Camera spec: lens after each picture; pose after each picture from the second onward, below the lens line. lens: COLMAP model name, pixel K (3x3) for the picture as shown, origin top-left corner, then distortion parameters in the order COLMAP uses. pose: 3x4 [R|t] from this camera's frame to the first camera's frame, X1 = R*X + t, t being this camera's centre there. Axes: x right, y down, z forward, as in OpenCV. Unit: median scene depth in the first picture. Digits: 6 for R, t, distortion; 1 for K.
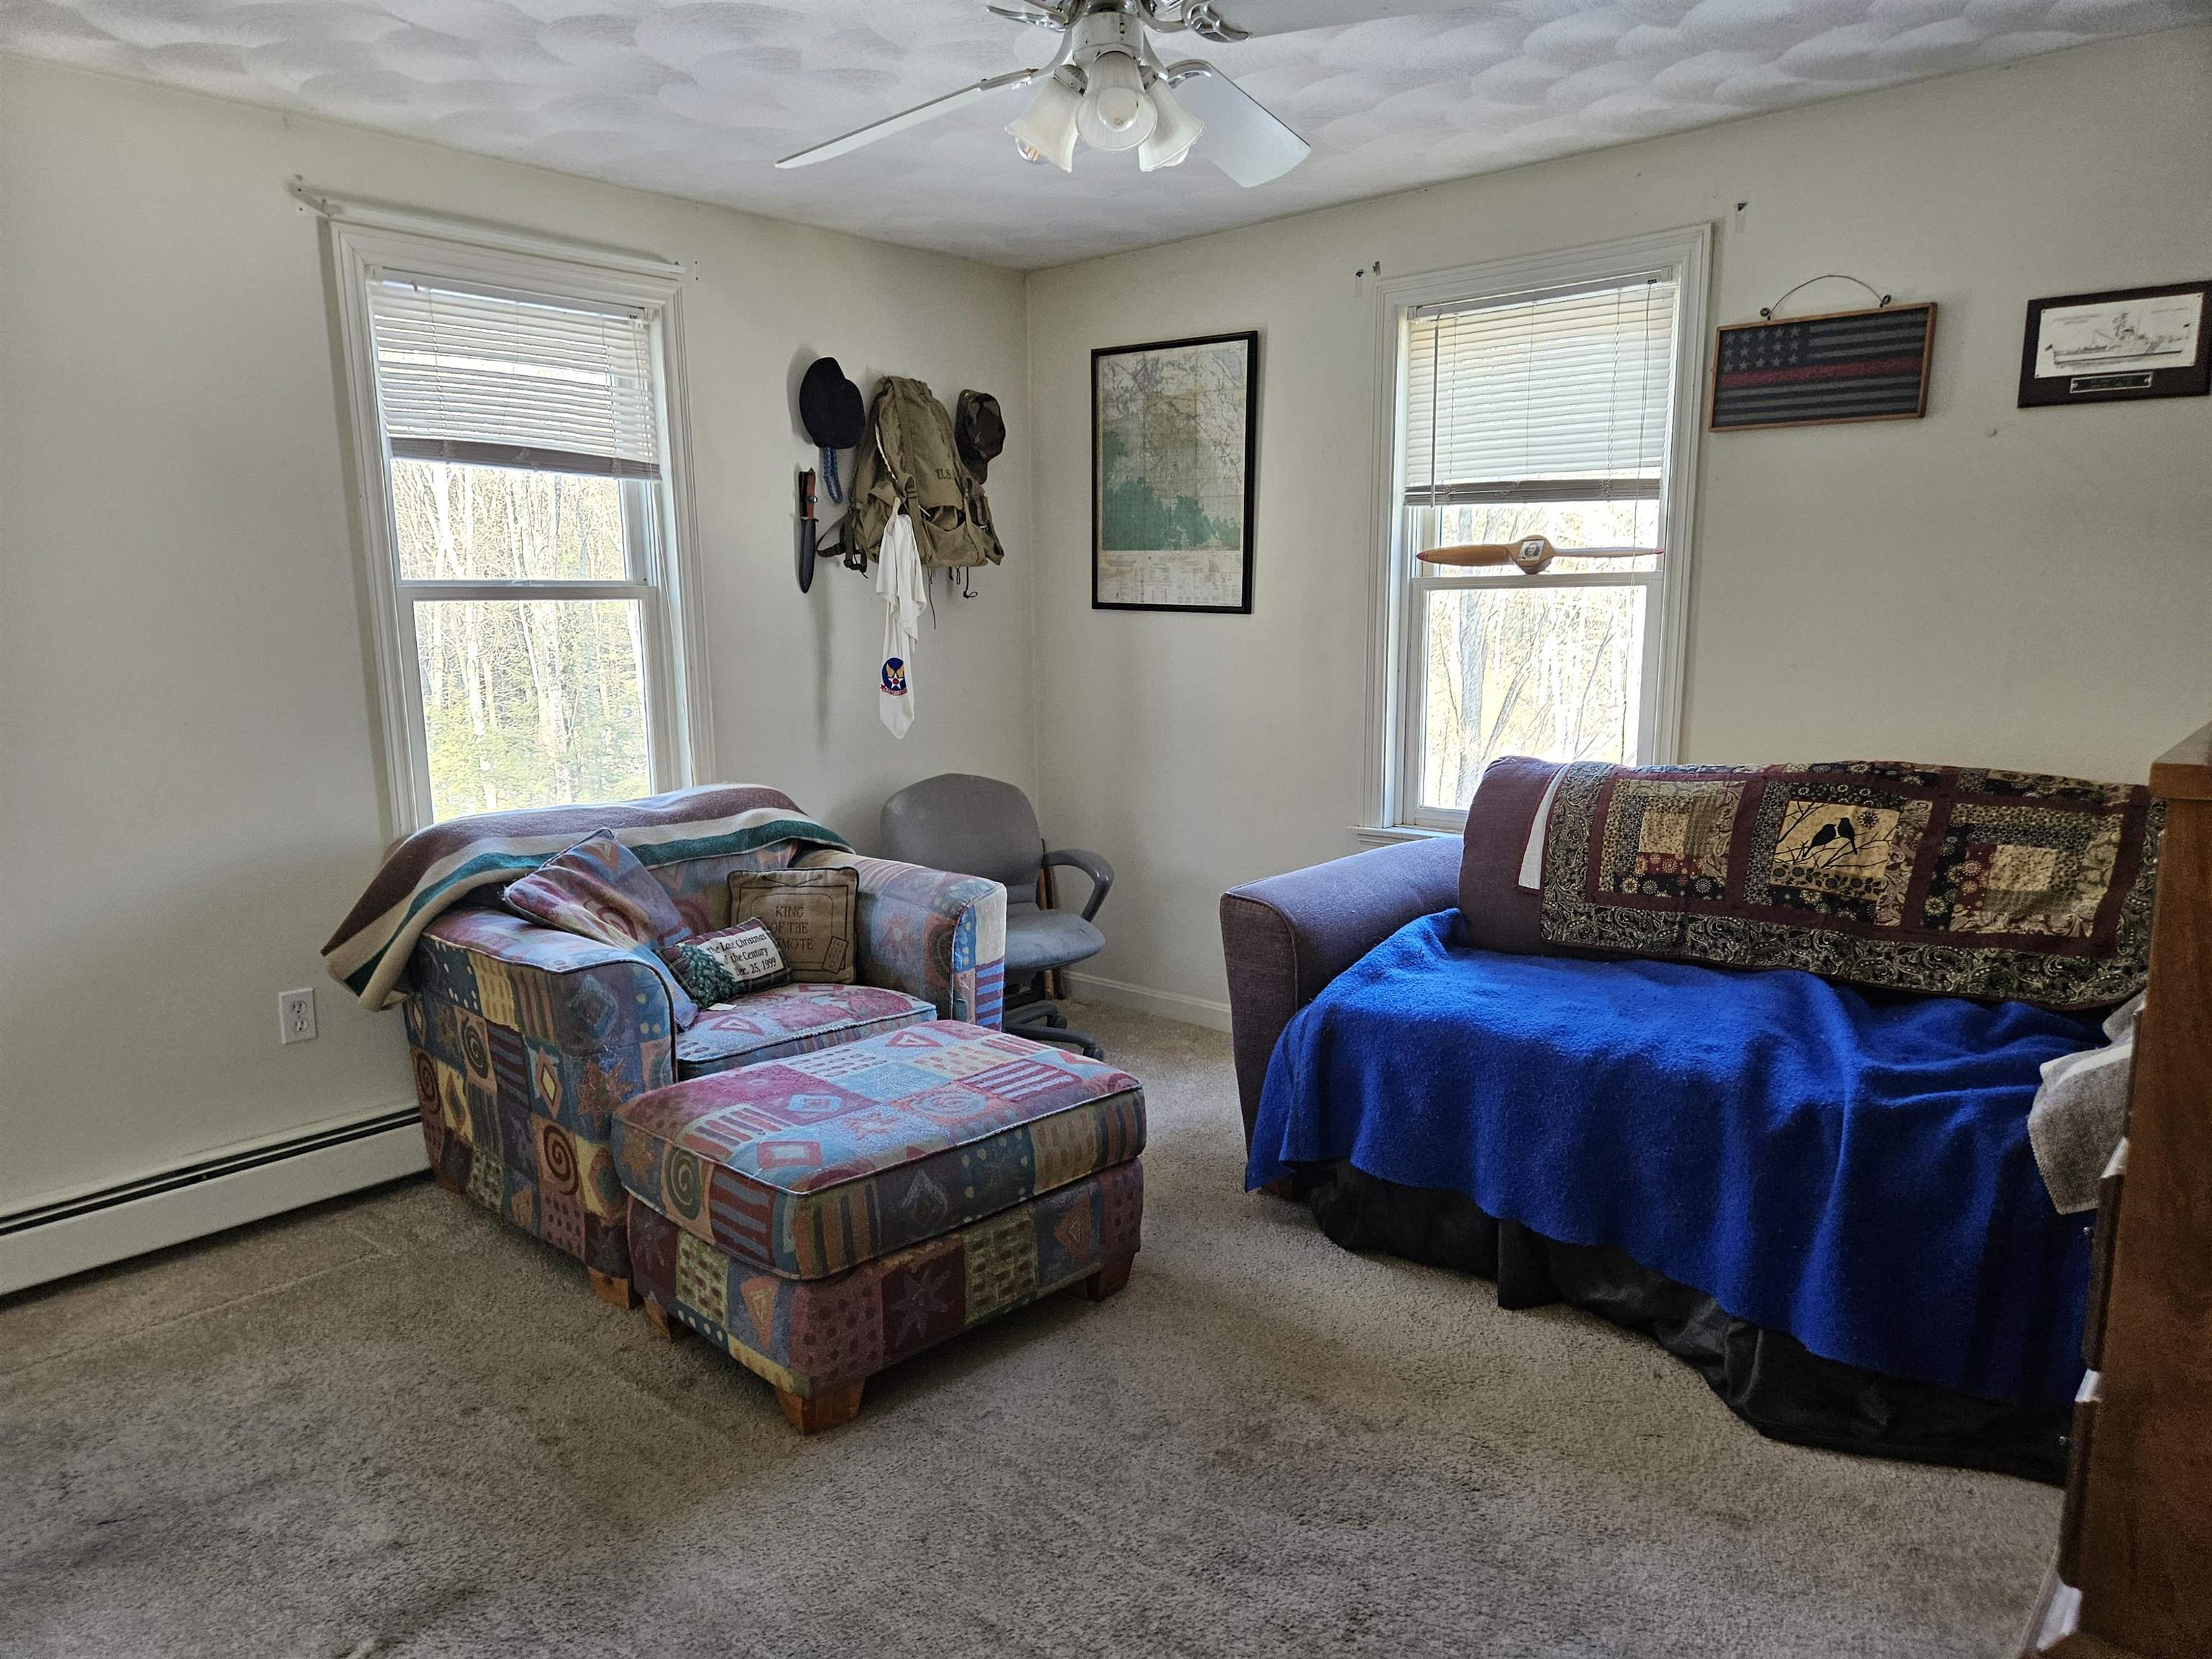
lens RADIAL K [[1473.0, 0, 1057.4], [0, 1473.0, 869.9], [0, 0, 1]] dist [0.072040, -0.067442]
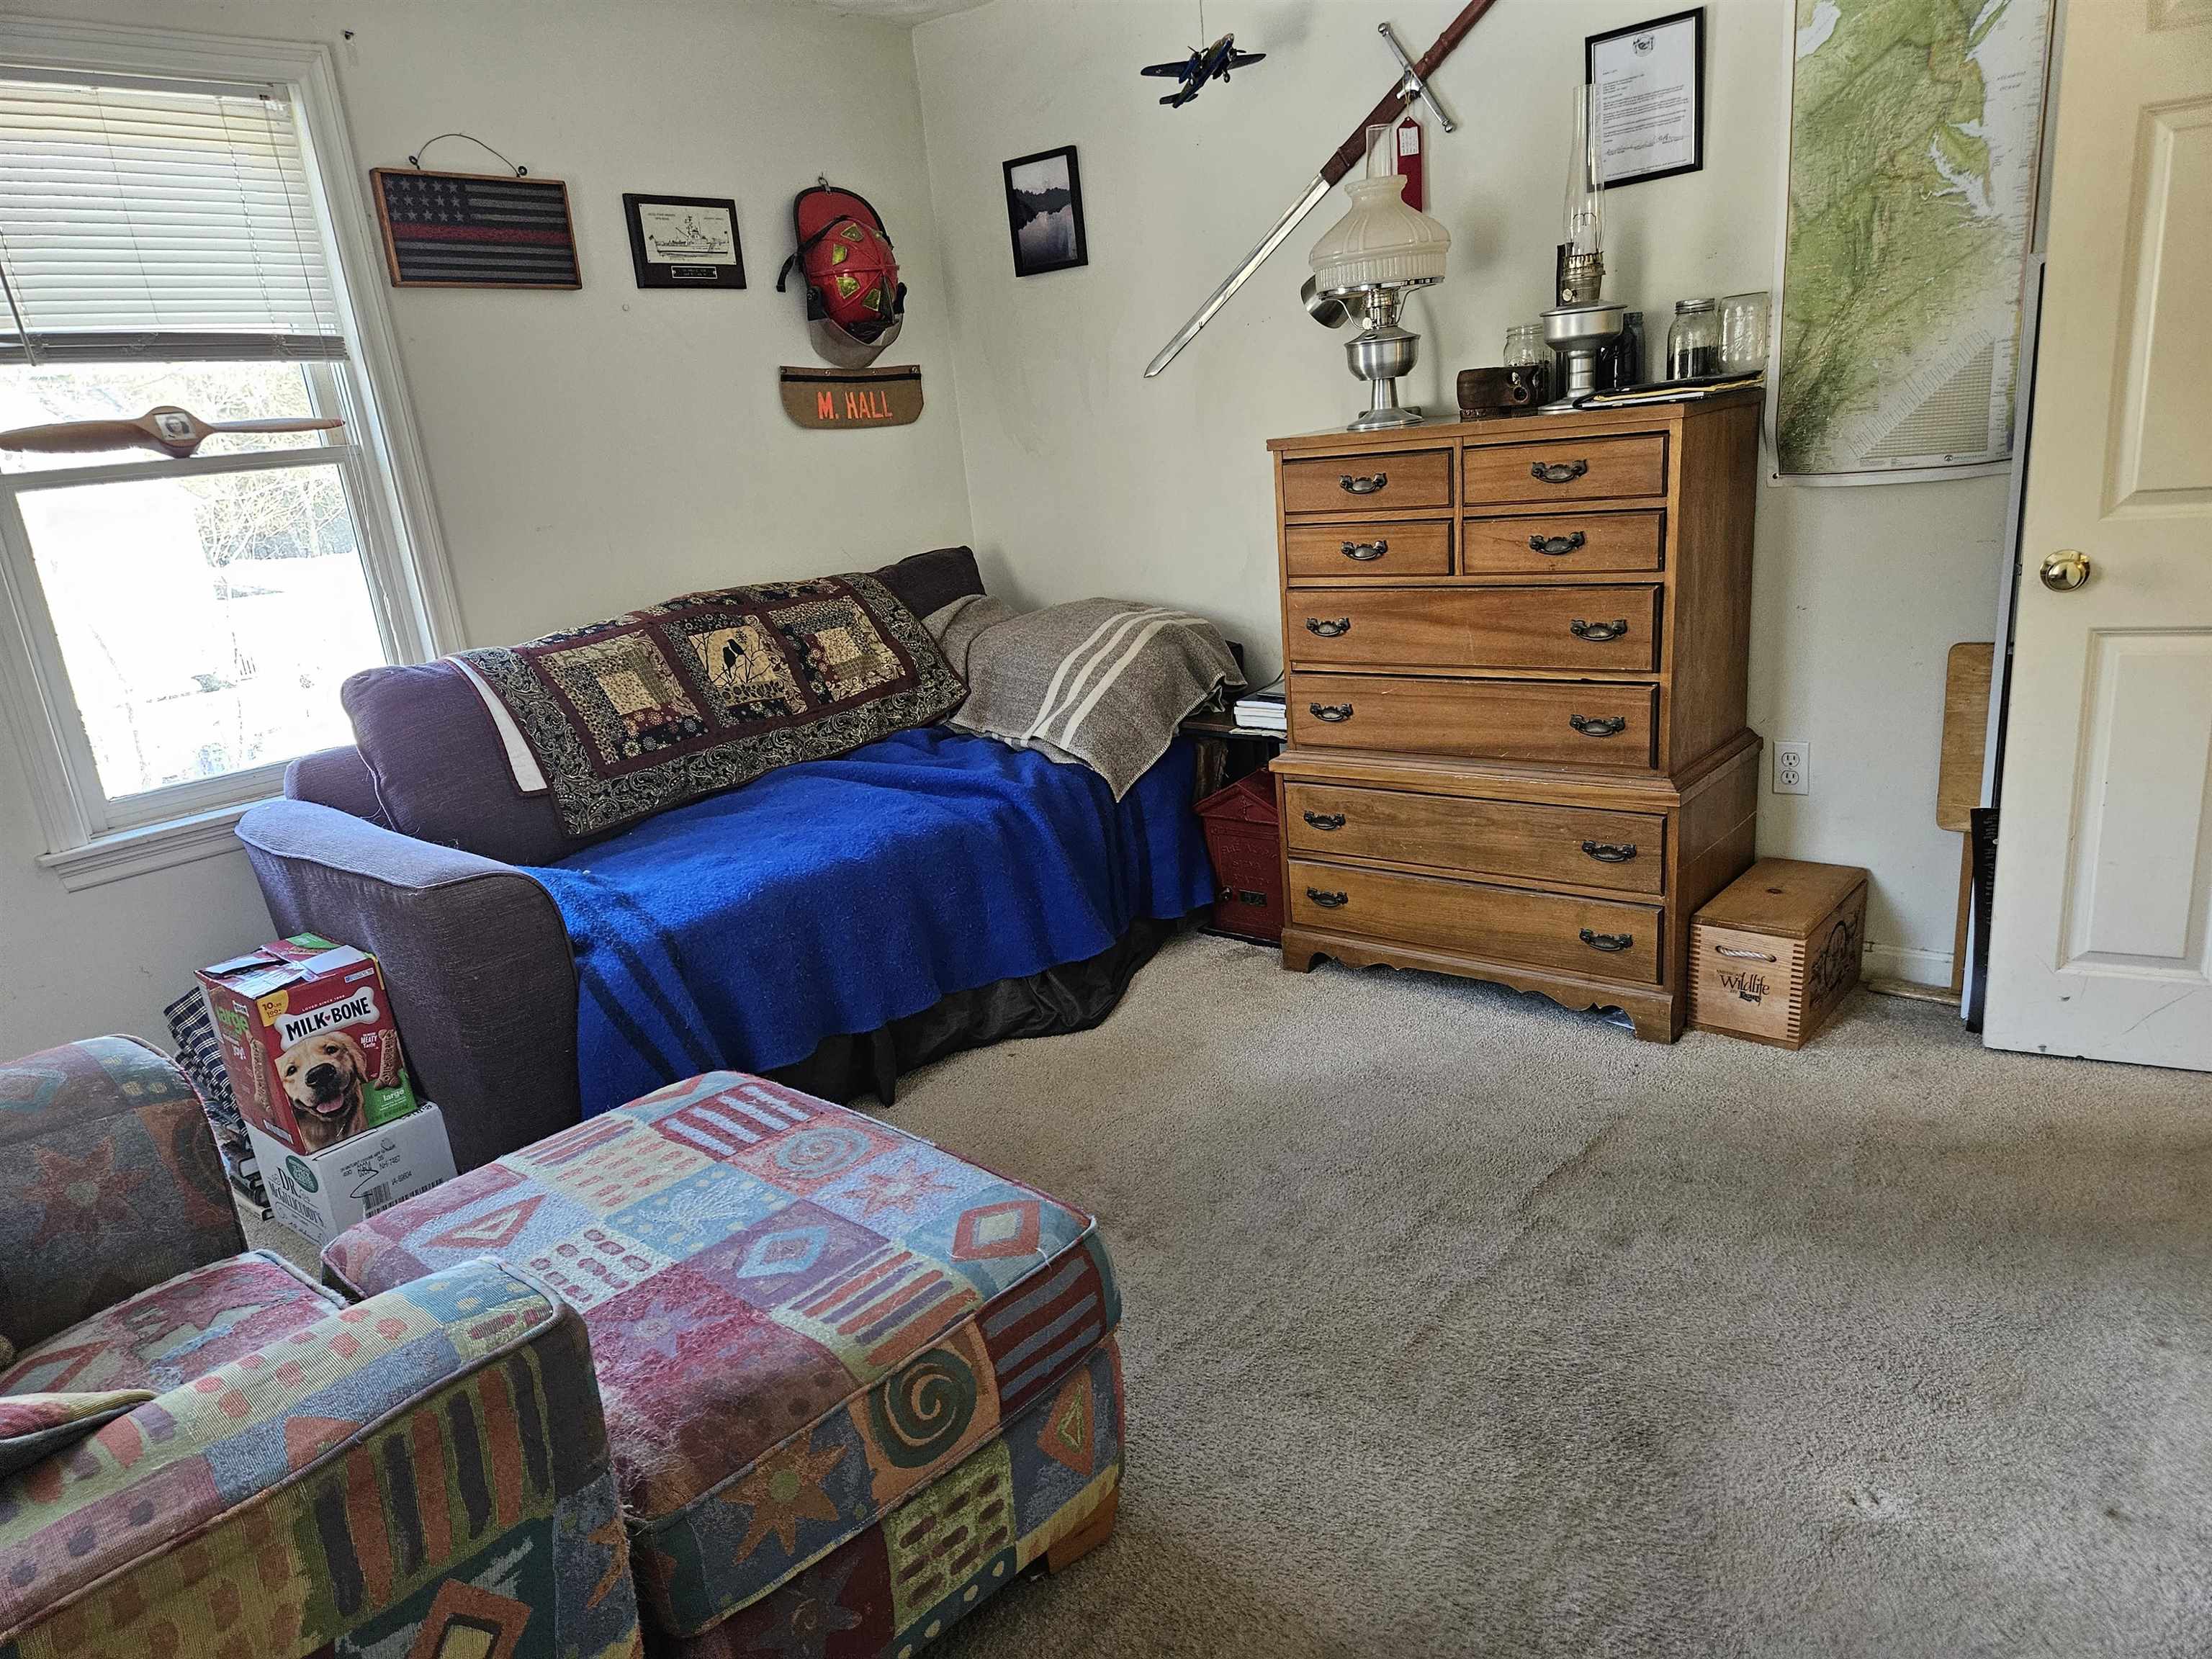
lens RADIAL K [[1440.5, 0, 1160.6], [0, 1440.5, 837.4], [0, 0, 1]] dist [0.088637, -0.045964]
pose [[-0.036557, -0.274801, 0.960806, -0.607179], [0.278043, 0.920689, 0.273906, -0.108115], [-0.959873, 0.277159, 0.042749, 0.660375]]
